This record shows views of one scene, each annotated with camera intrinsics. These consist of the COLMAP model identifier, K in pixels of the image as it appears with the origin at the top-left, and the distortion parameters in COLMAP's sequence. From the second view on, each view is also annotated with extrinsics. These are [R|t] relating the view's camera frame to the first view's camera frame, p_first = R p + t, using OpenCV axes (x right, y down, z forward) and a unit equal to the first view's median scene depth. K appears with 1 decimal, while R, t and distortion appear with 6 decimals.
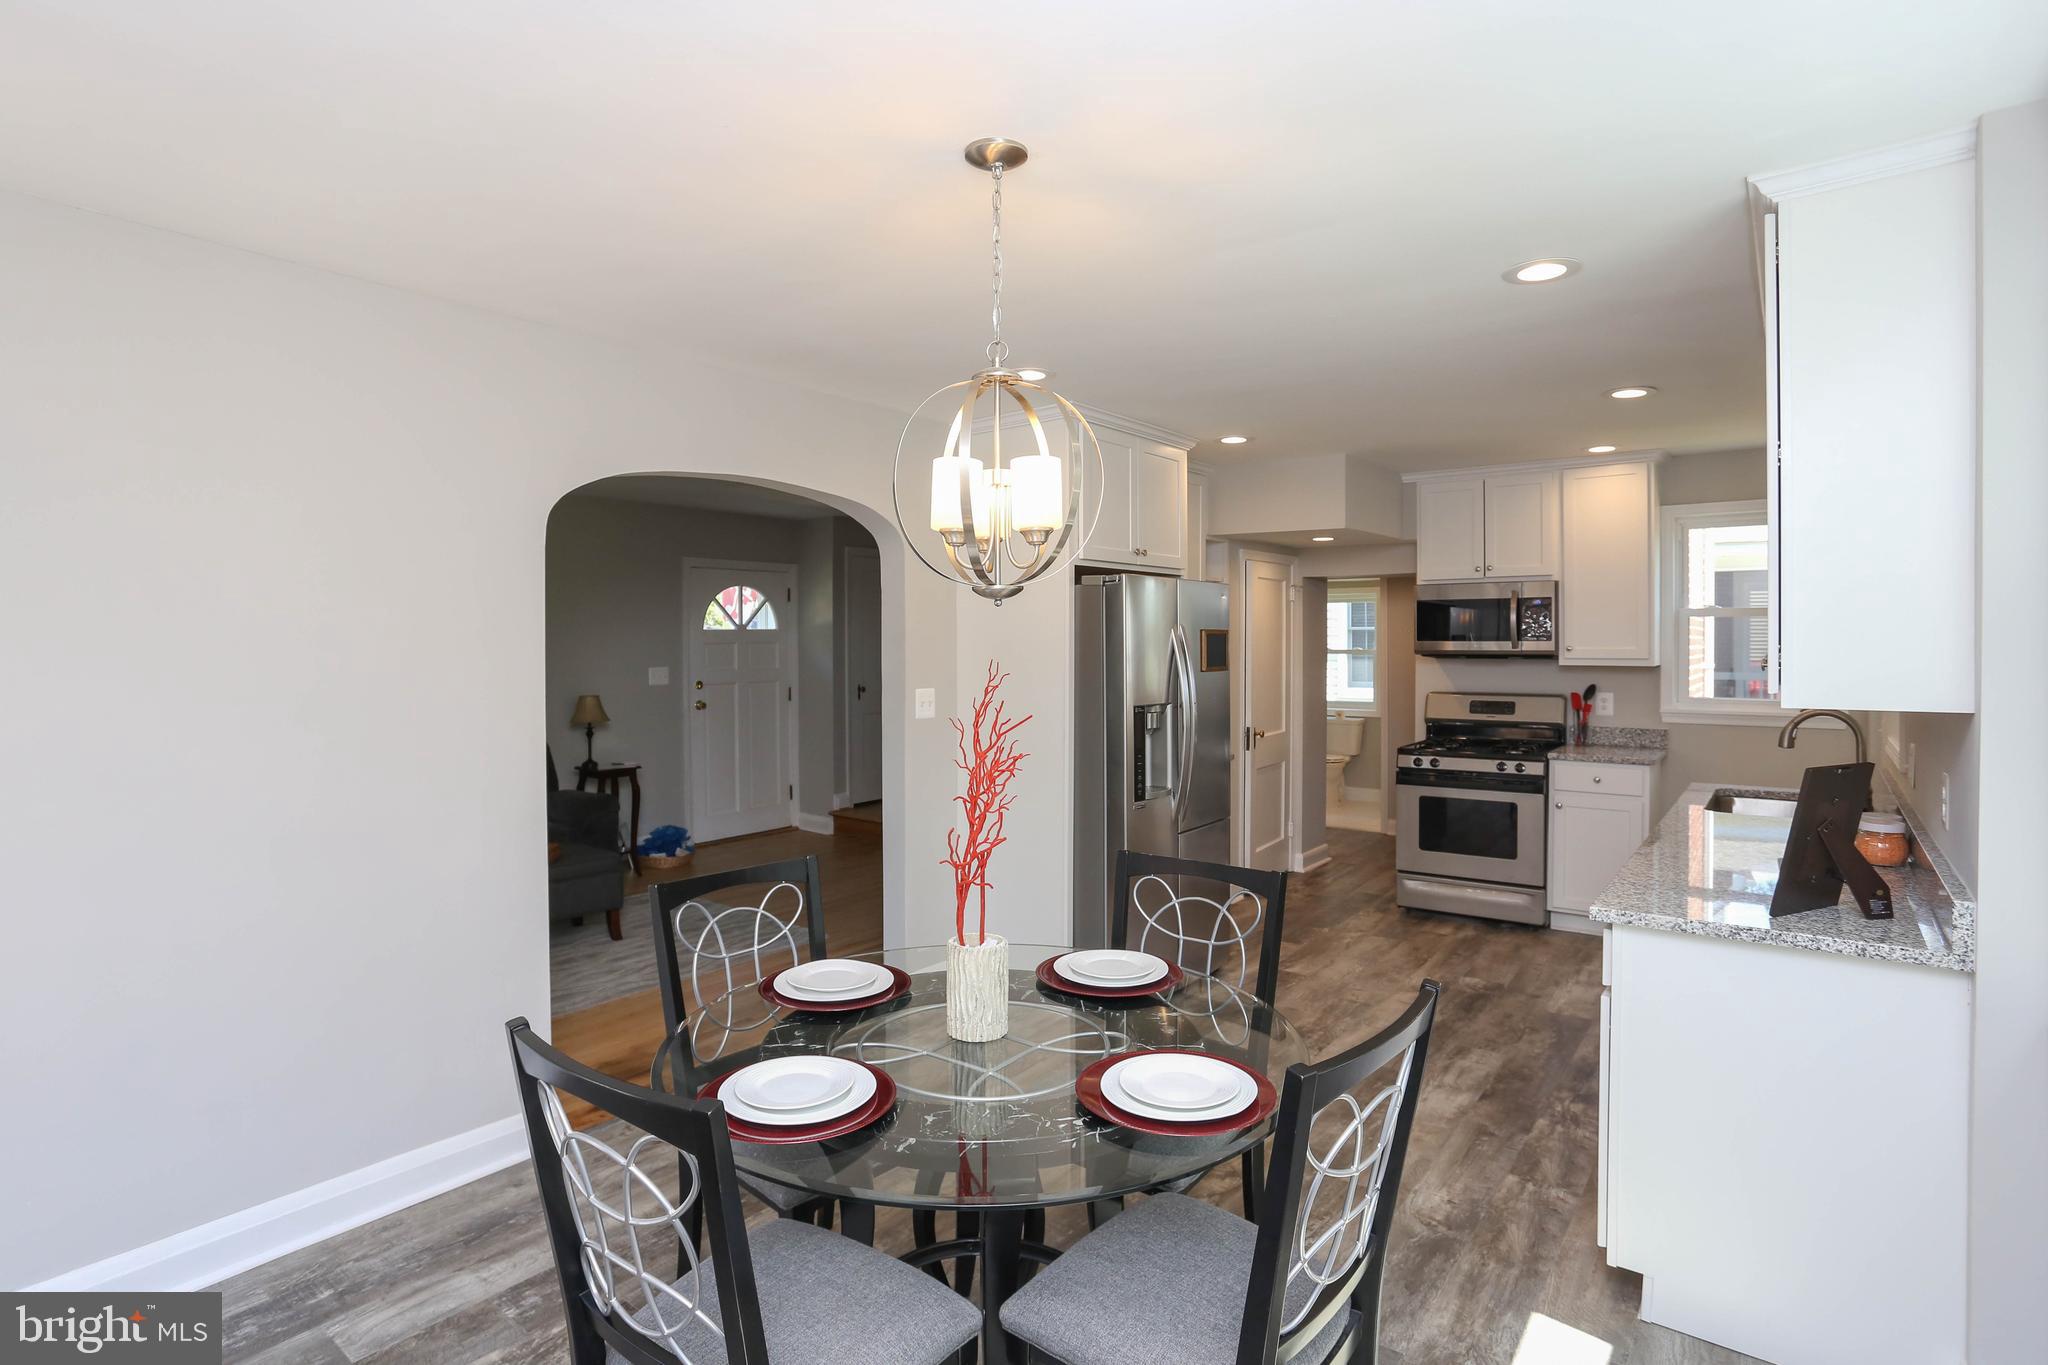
lens RADIAL K [[1065.4, 0, 1021.9], [0, 1065.4, 658.5], [0, 0, 1]] dist [-0.038634, 0.000557]
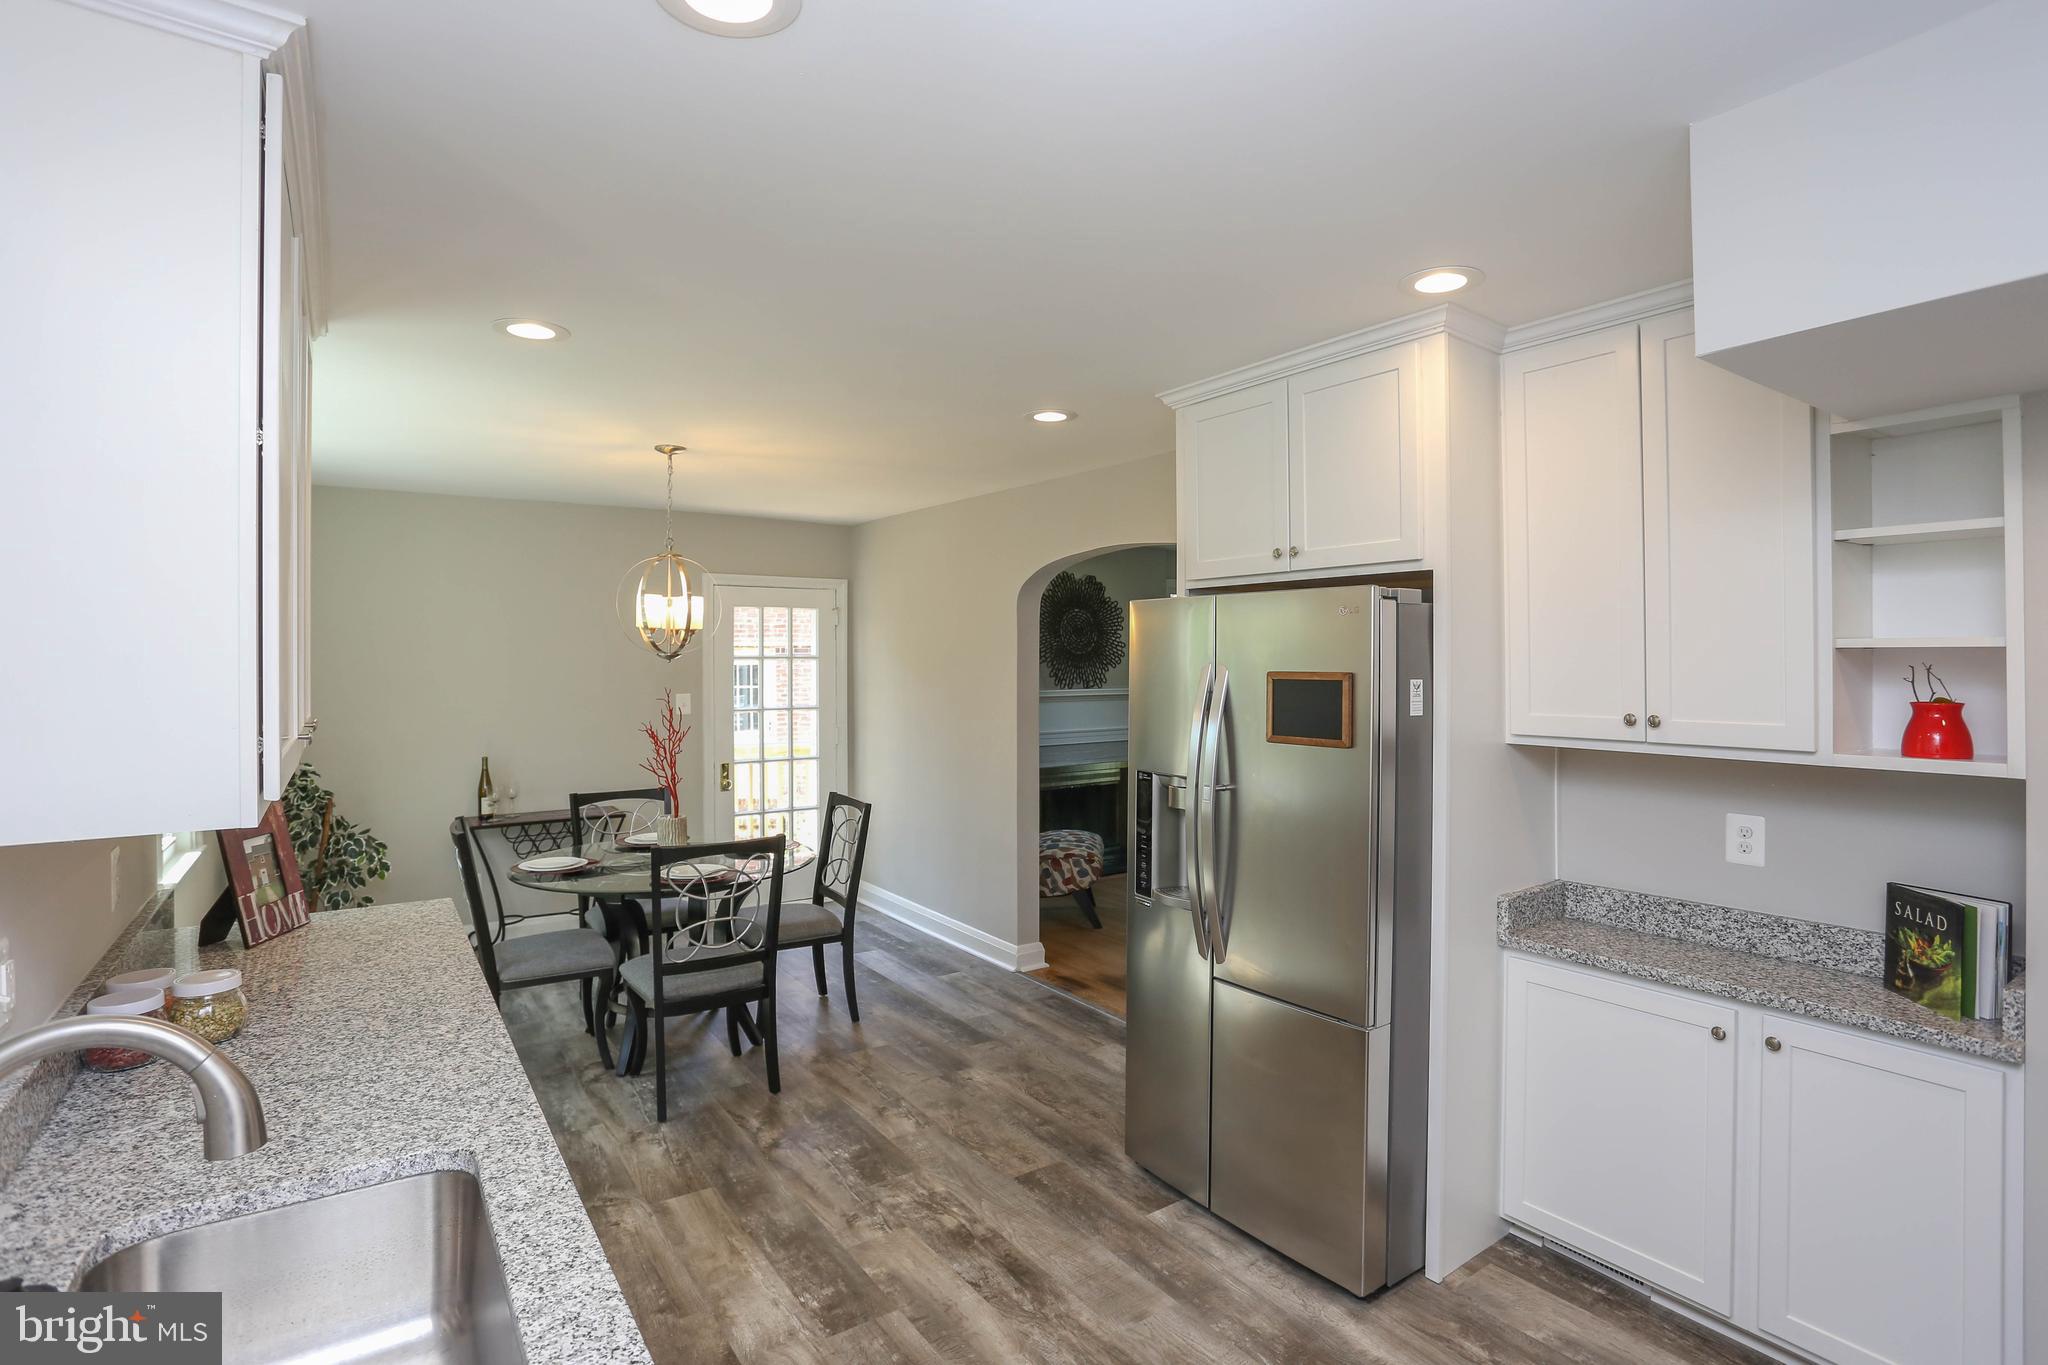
lens RADIAL K [[1013.9, 0, 1026.2], [0, 1013.9, 655.0], [0, 0, 1]] dist [-0.066313, 0.026835]
pose [[-0.311482, 0.004440, -0.950242, 0.621662], [-0.010201, 0.999916, 0.008016, -0.033055], [0.950197, 0.012190, -0.311410, 0.862642]]
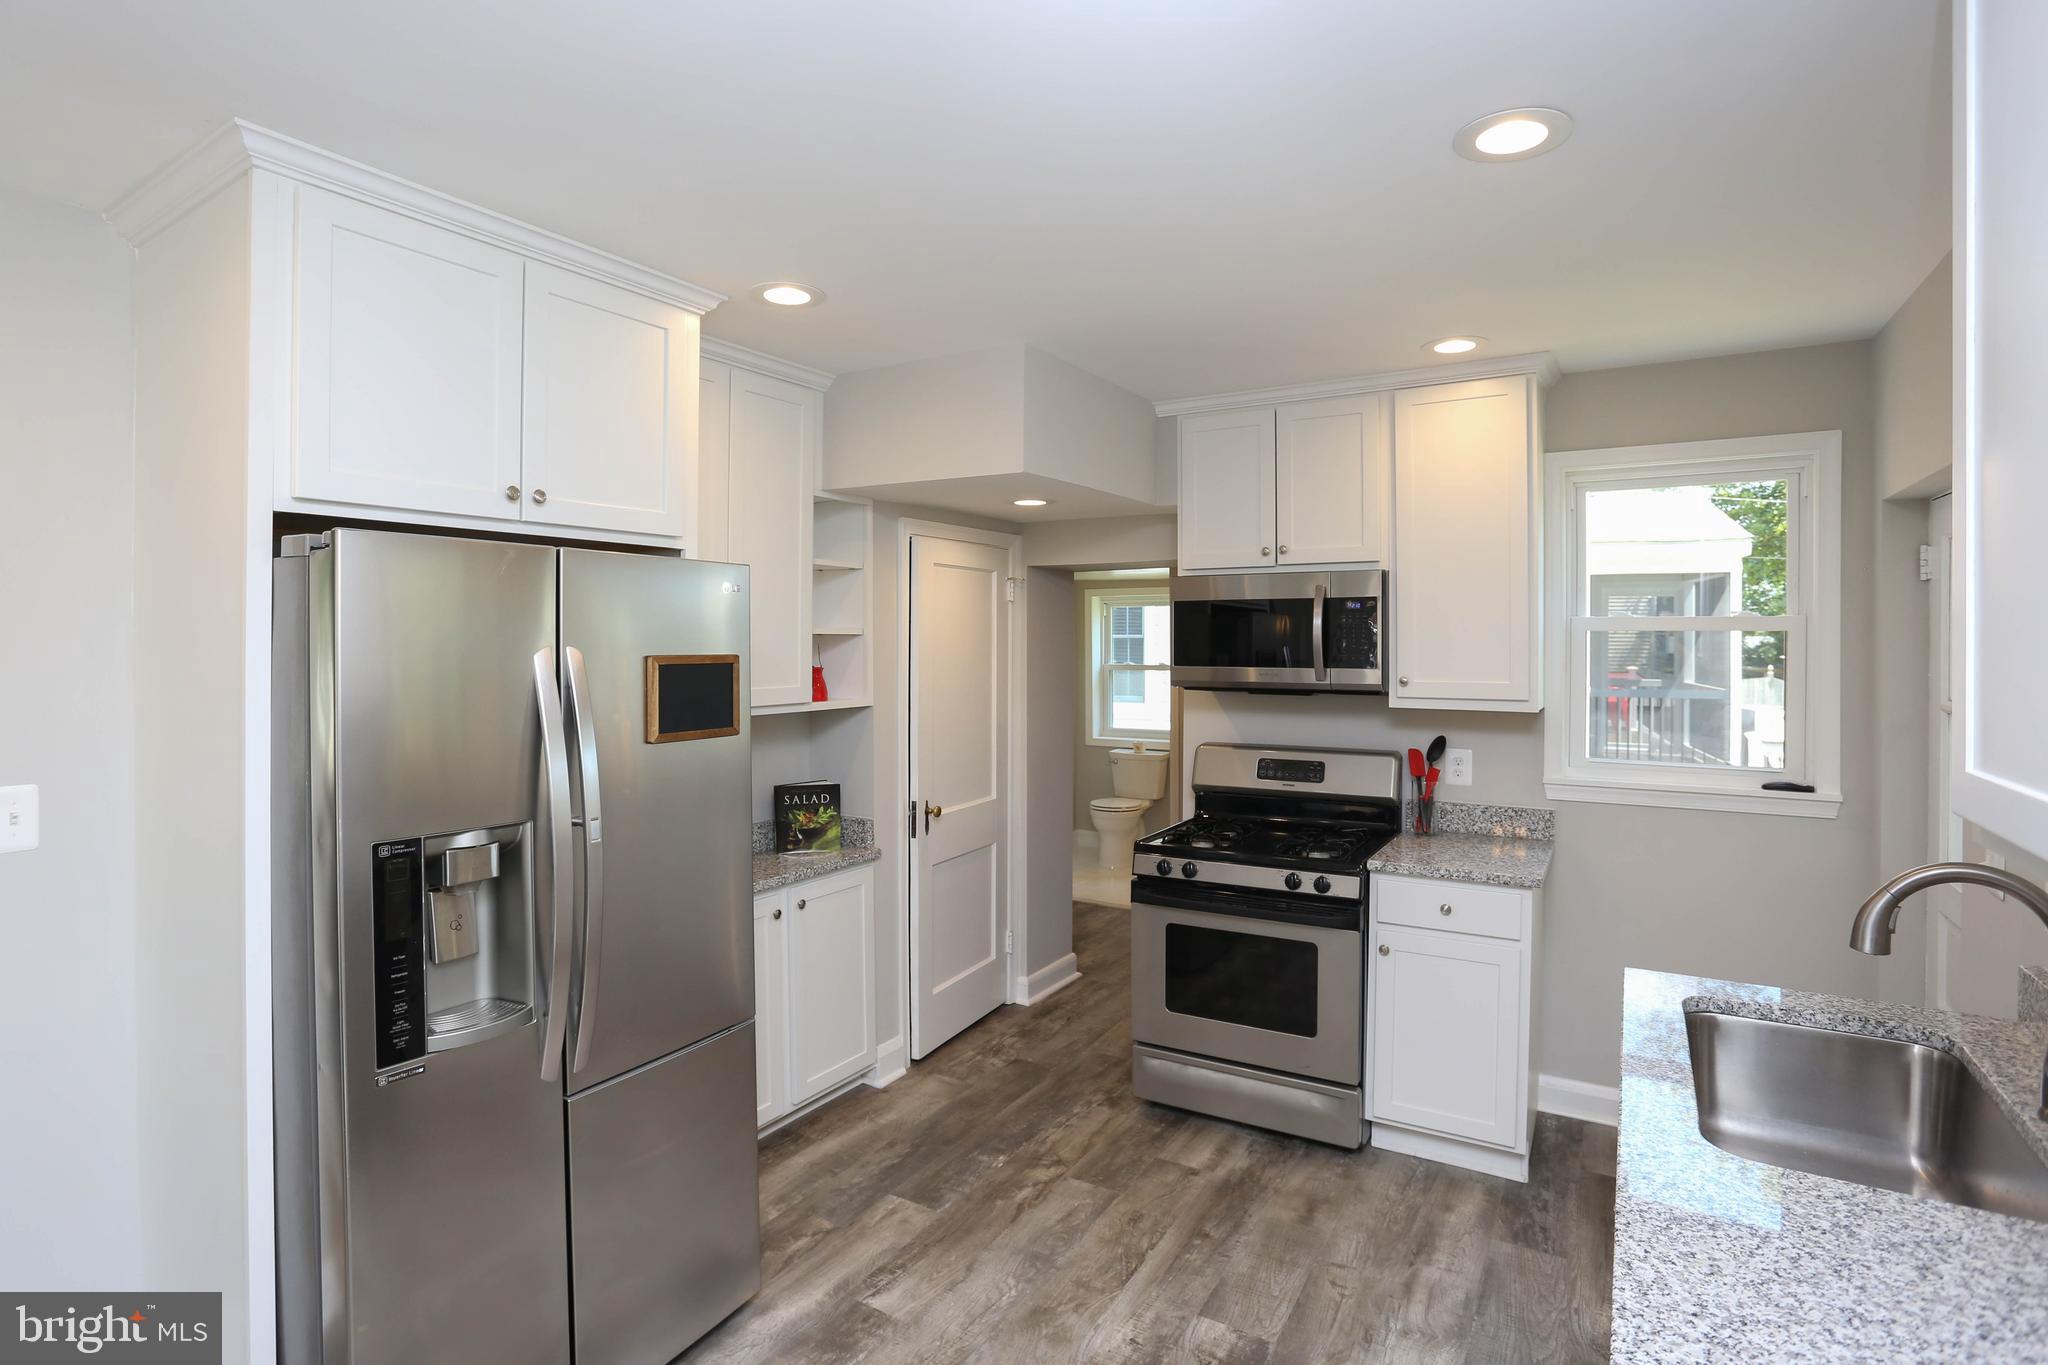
lens RADIAL K [[1013.9, 0, 1026.2], [0, 1013.9, 655.0], [0, 0, 1]] dist [-0.066313, 0.026835]
pose [[0.994956, 0.002333, 0.100287, 0.240655], [-0.001929, 0.999990, -0.004126, -0.021686], [-0.100296, 0.003912, 0.994950, 0.438952]]
